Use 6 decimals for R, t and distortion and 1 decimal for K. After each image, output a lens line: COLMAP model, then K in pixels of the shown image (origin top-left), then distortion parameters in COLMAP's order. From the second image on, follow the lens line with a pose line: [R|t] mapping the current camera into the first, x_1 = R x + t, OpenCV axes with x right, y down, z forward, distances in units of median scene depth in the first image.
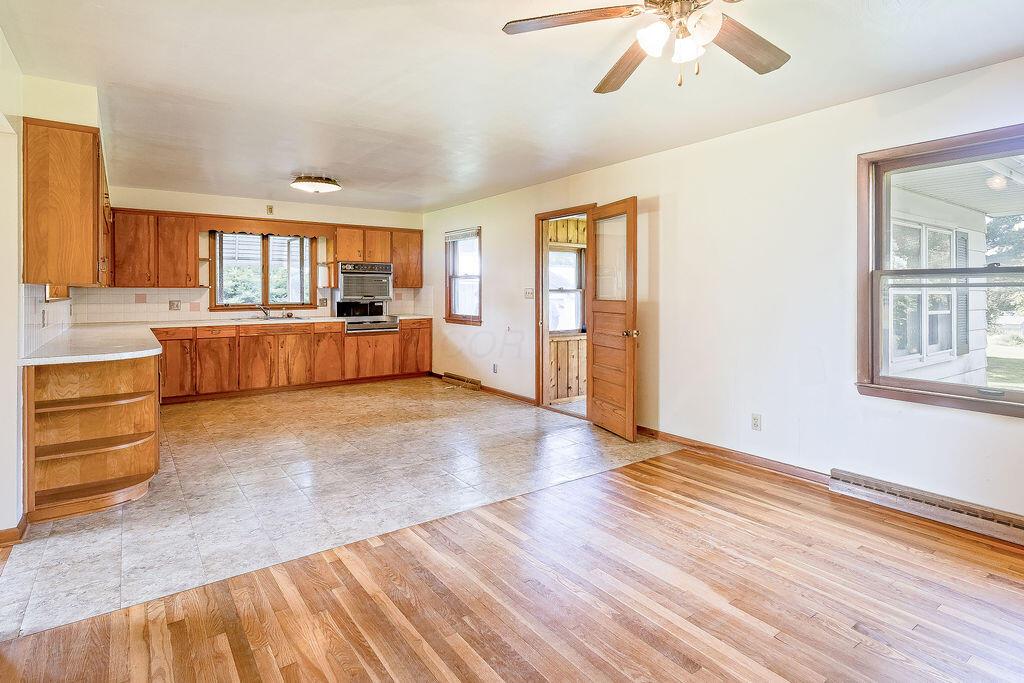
lens RADIAL K [[533.9, 0, 514.8], [0, 533.9, 290.2], [0, 0, 1]] dist [0.003028, 0.000485]
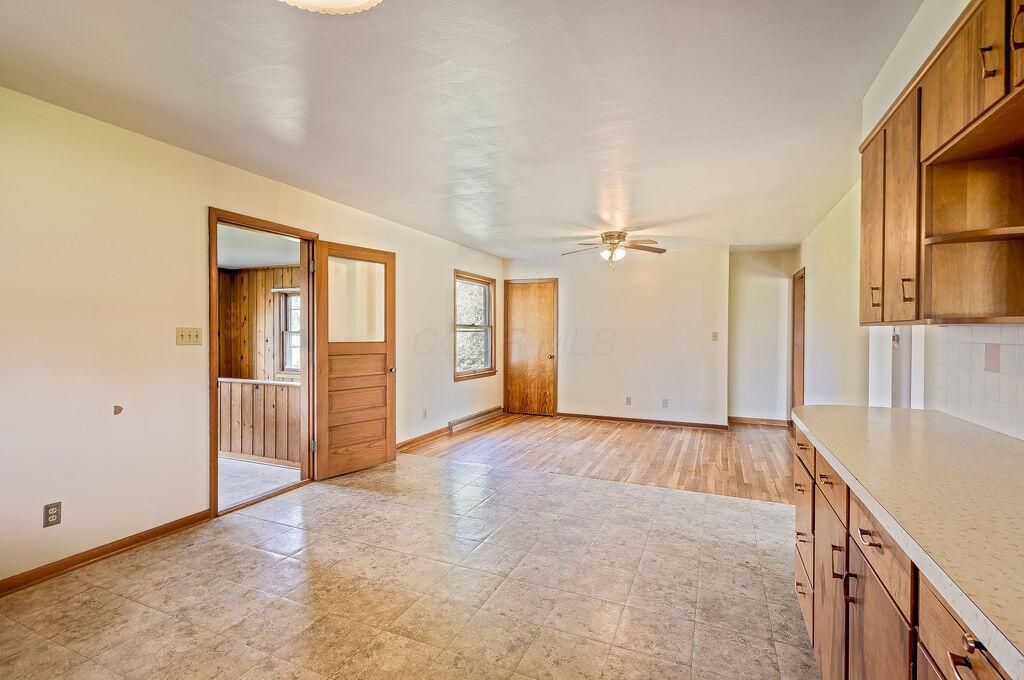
lens RADIAL K [[466.9, 0, 515.4], [0, 466.9, 338.9], [0, 0, 1]] dist [0.001121, 0.000222]
pose [[-0.505232, -0.011085, 0.862913, -0.583004], [-0.003943, 0.999937, 0.010536, 0.002473], [-0.862975, 0.001921, -0.505243, 0.943764]]
